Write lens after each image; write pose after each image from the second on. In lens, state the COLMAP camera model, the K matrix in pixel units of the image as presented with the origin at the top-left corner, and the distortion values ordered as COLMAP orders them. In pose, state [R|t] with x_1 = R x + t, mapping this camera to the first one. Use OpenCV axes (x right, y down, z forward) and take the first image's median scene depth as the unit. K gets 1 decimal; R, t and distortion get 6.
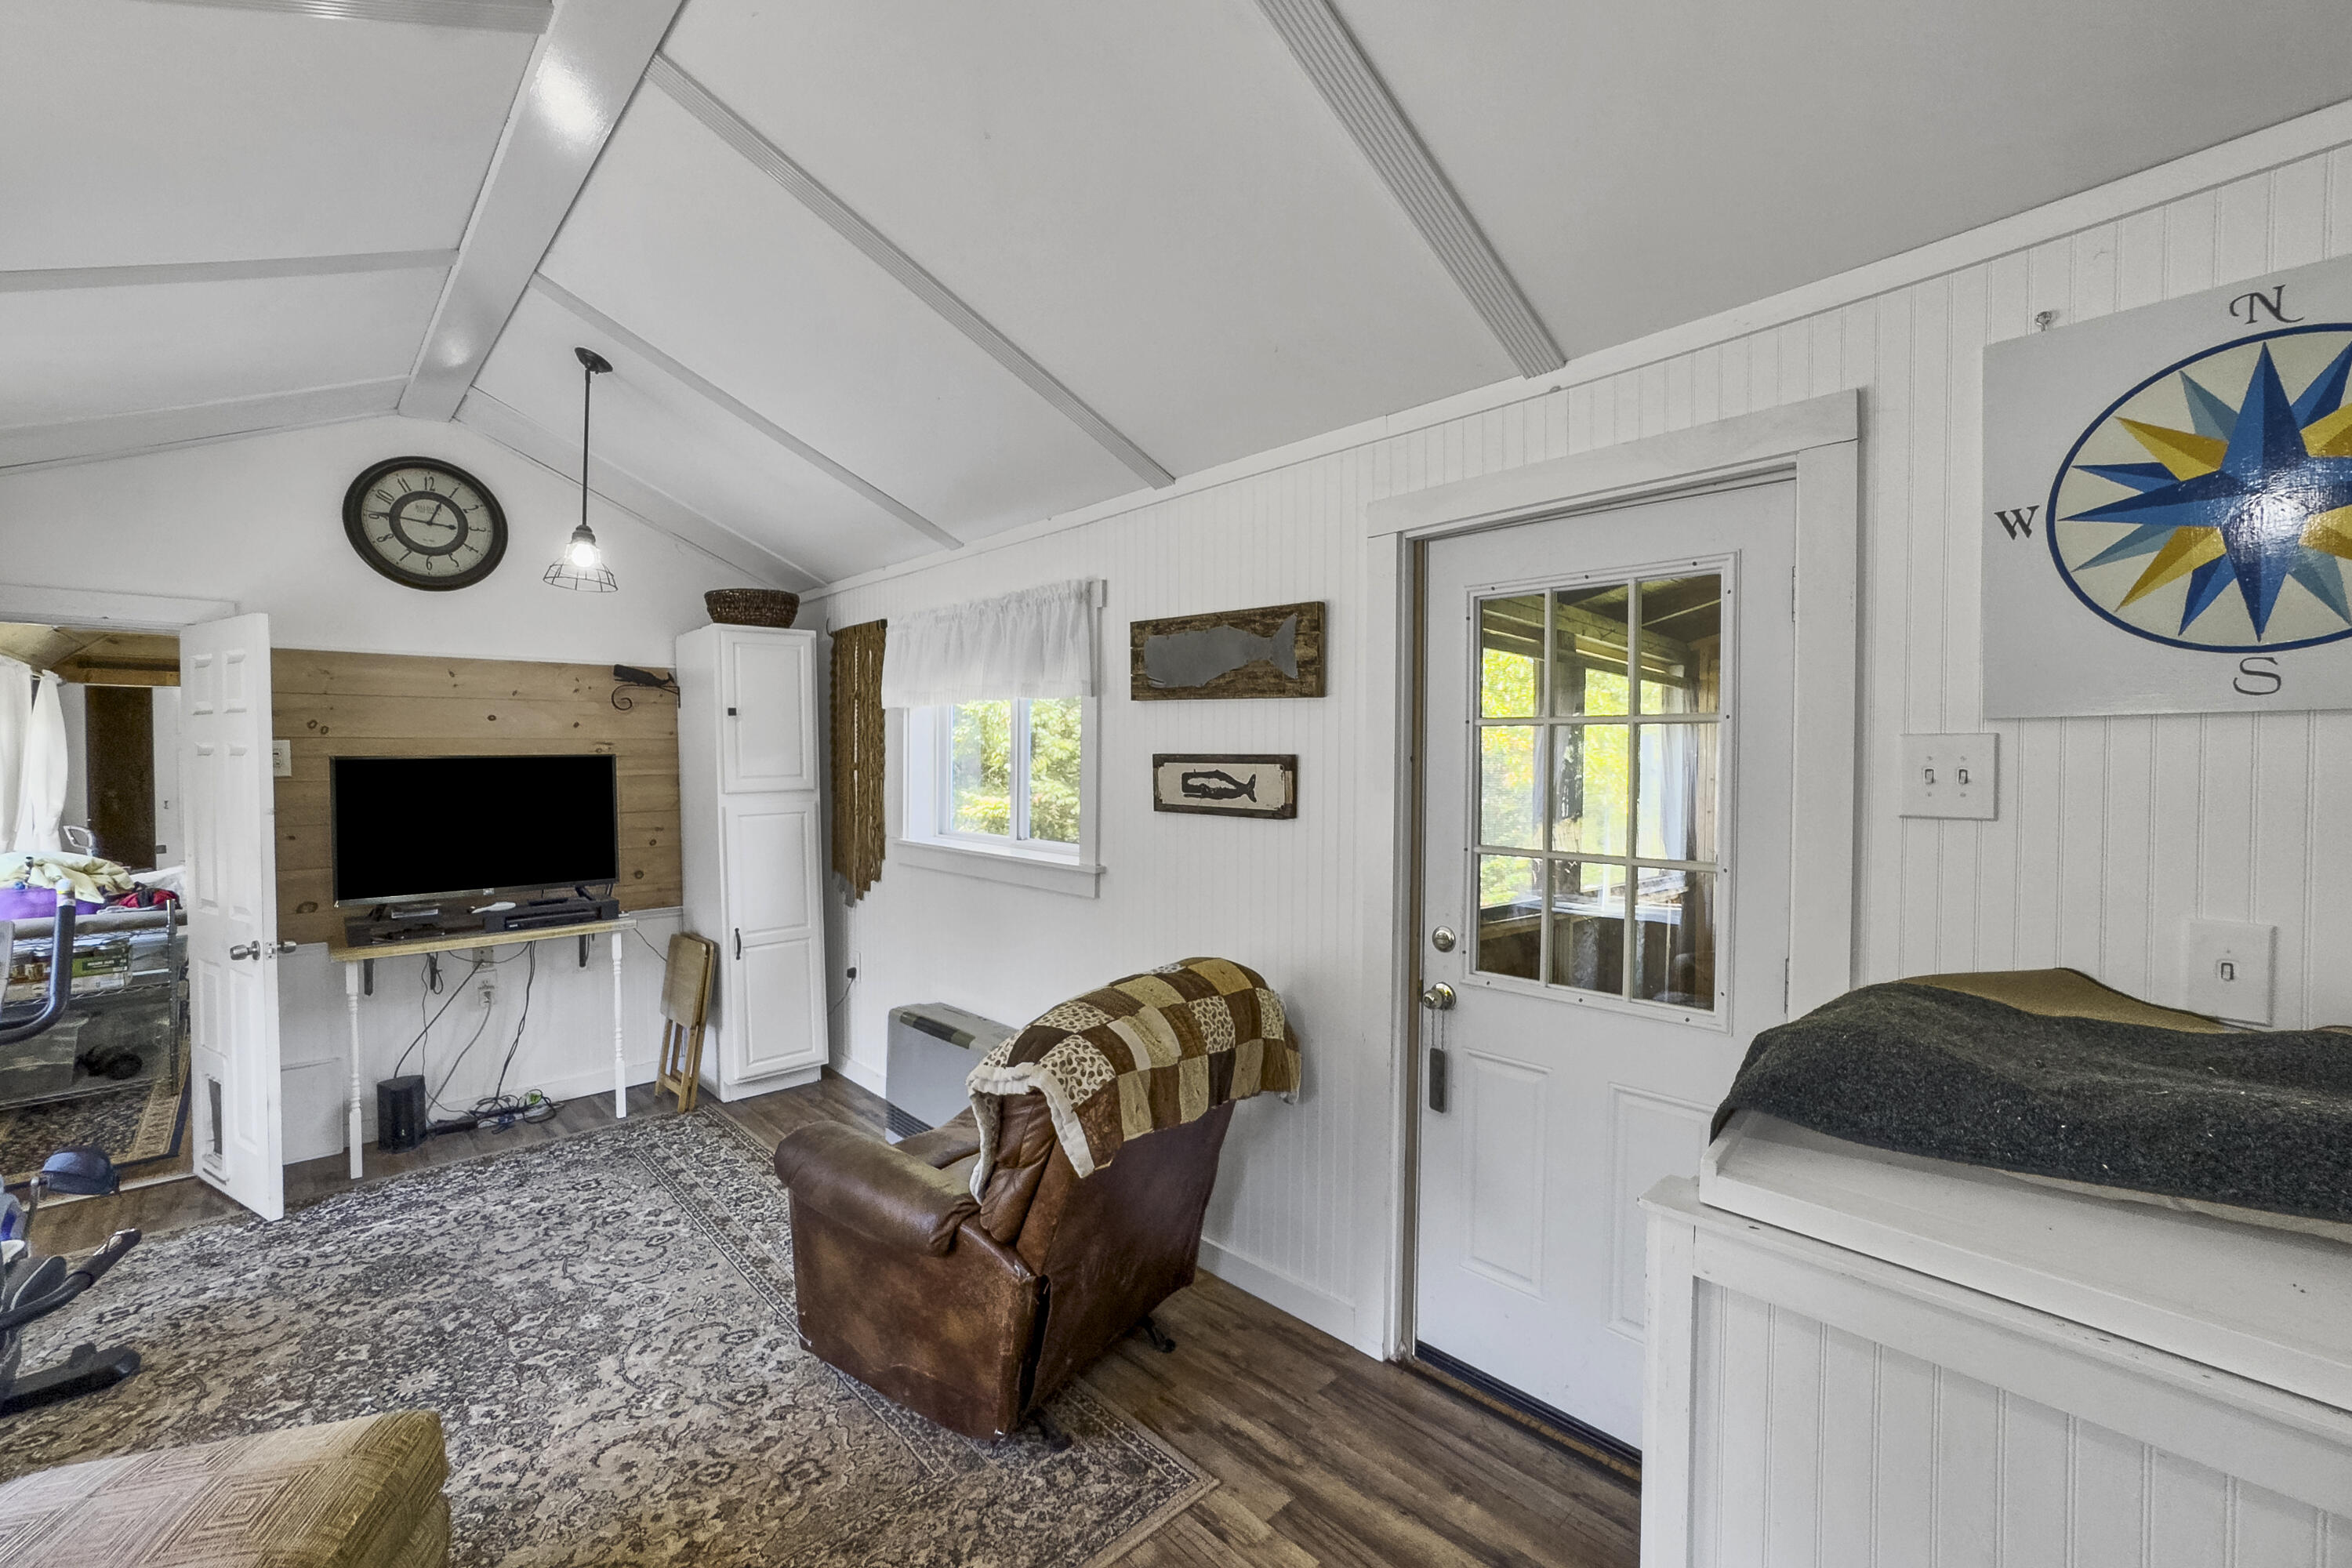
lens RADIAL K [[973.3, 0, 1153.4], [0, 973.3, 772.0], [0, 0, 1]] dist [-0.019620, 0.013820]
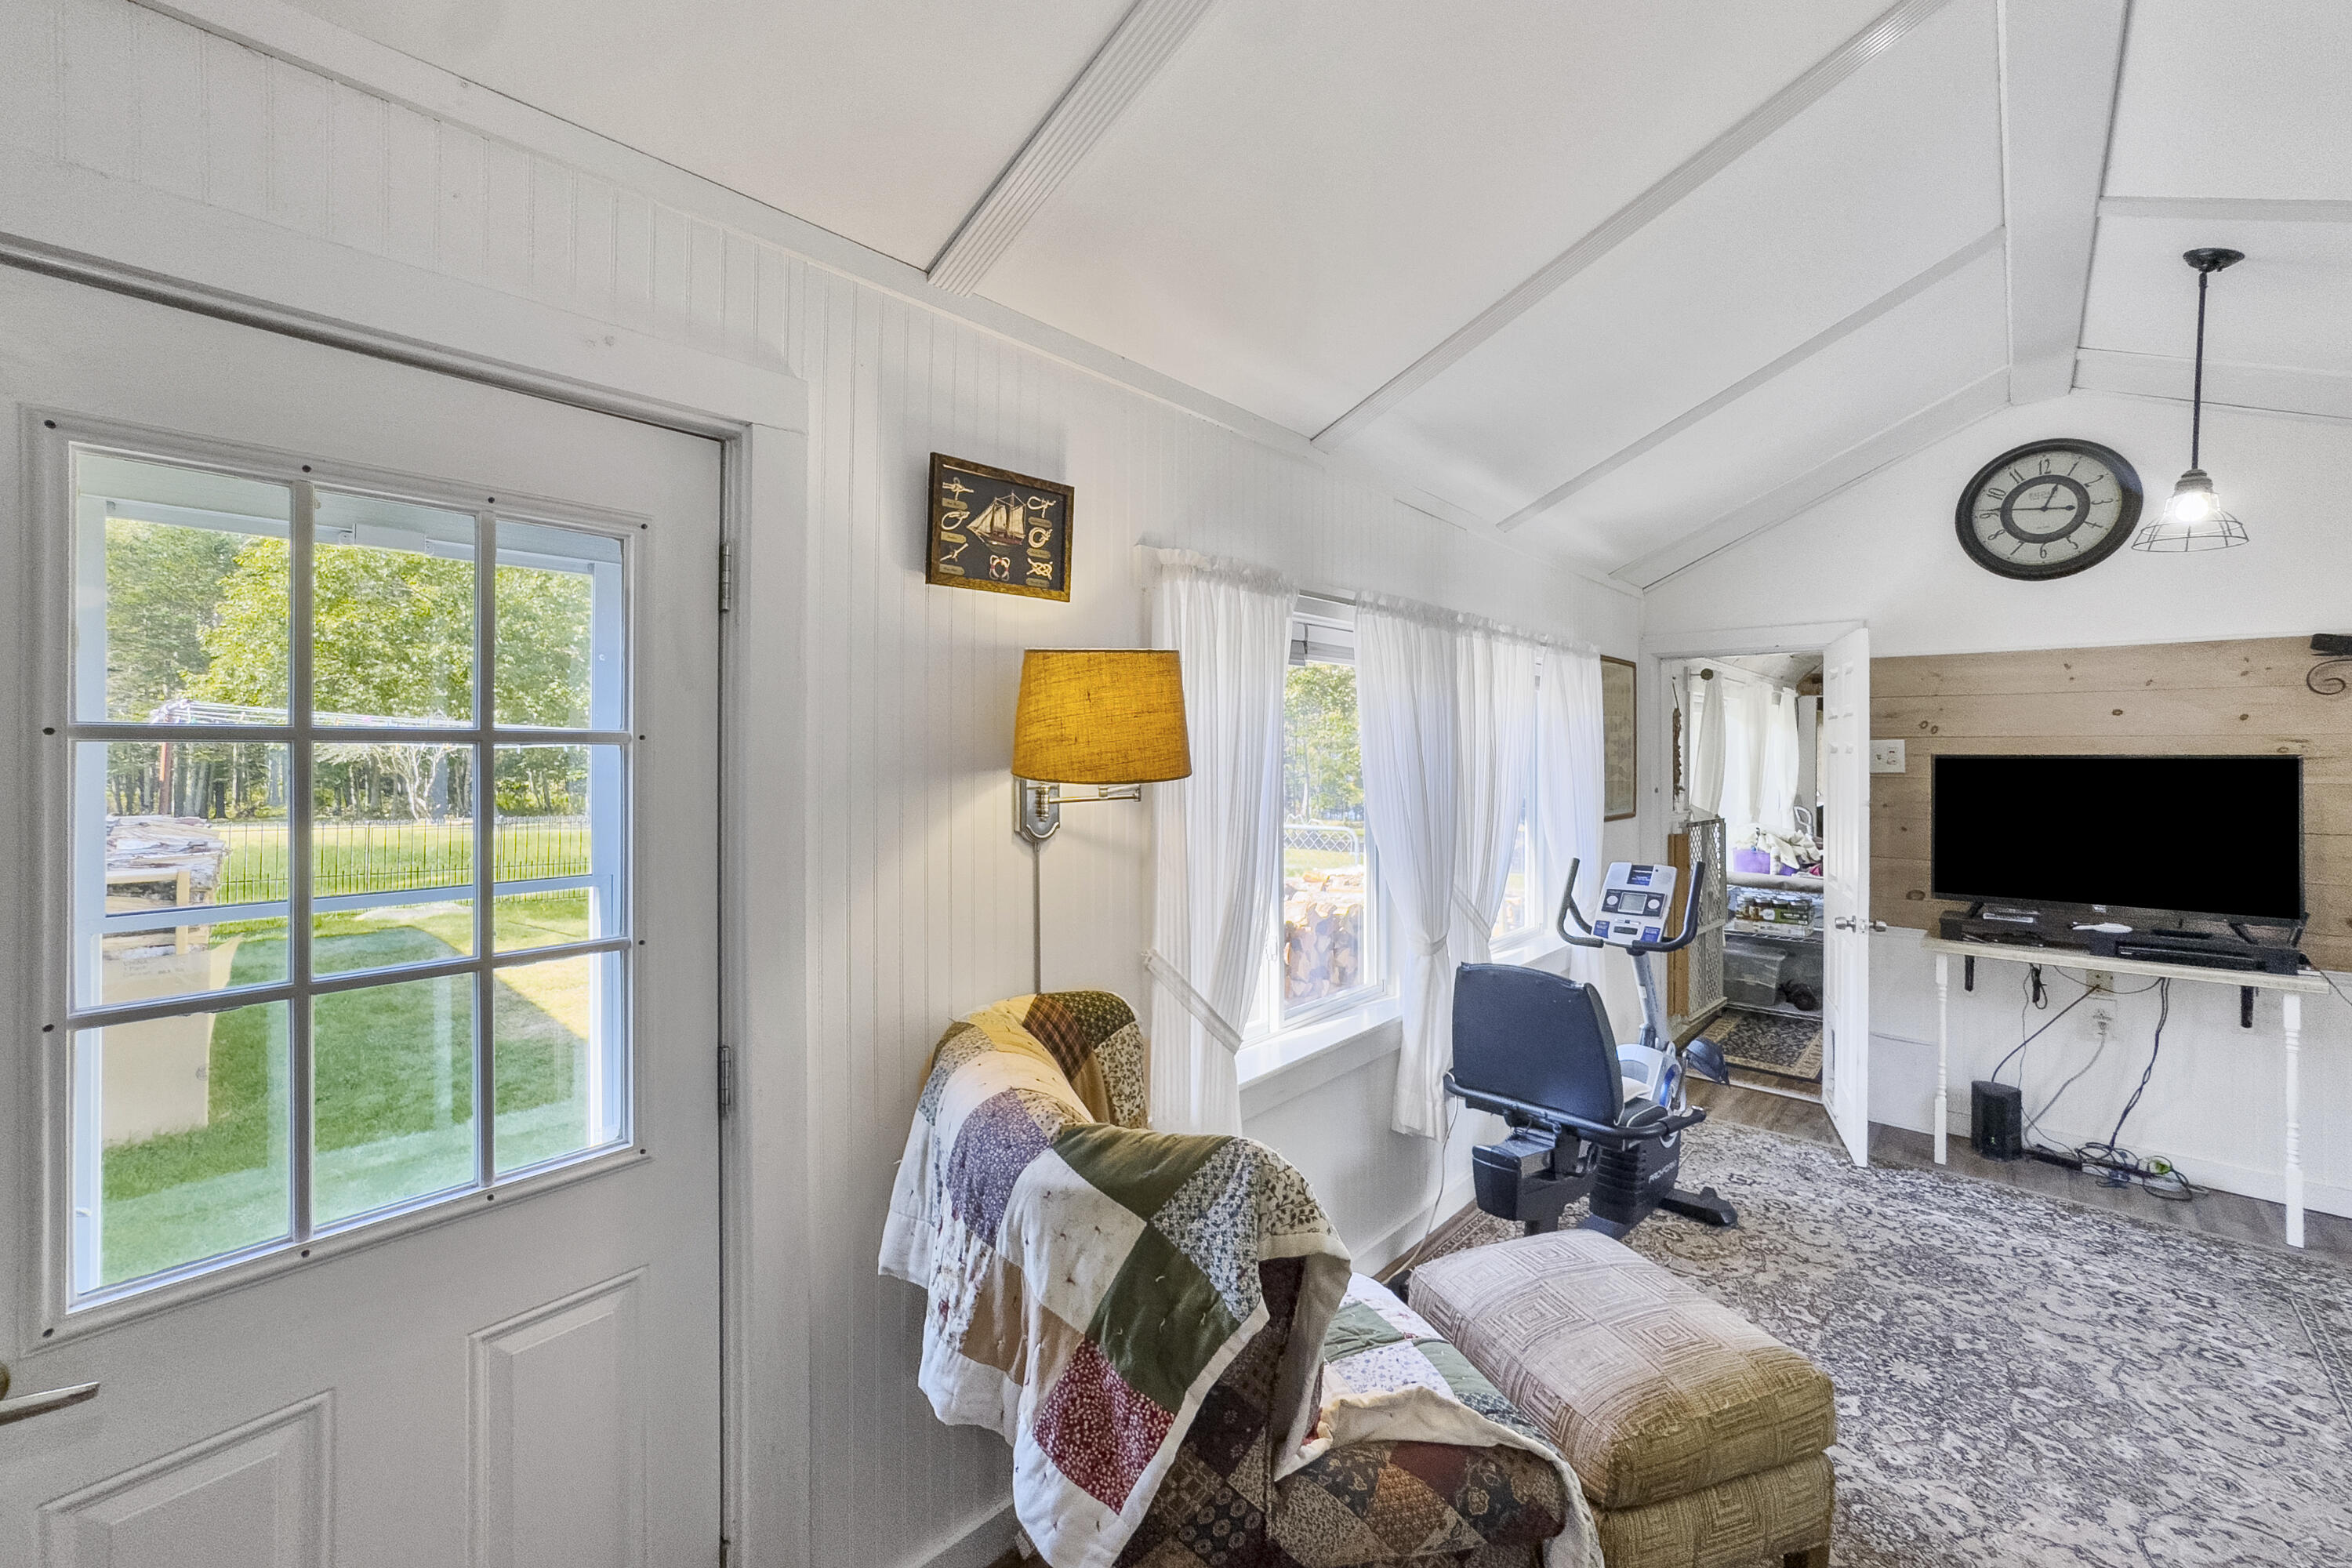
lens RADIAL K [[960.3, 0, 1182.3], [0, 960.3, 748.5], [0, 0, 1]] dist [-0.030851, 0.012736]
pose [[0.103281, 0.001205, -0.994651, 0.100953], [-0.024004, 0.999711, -0.001281, -0.001988], [0.994363, 0.024008, 0.103280, 0.089216]]
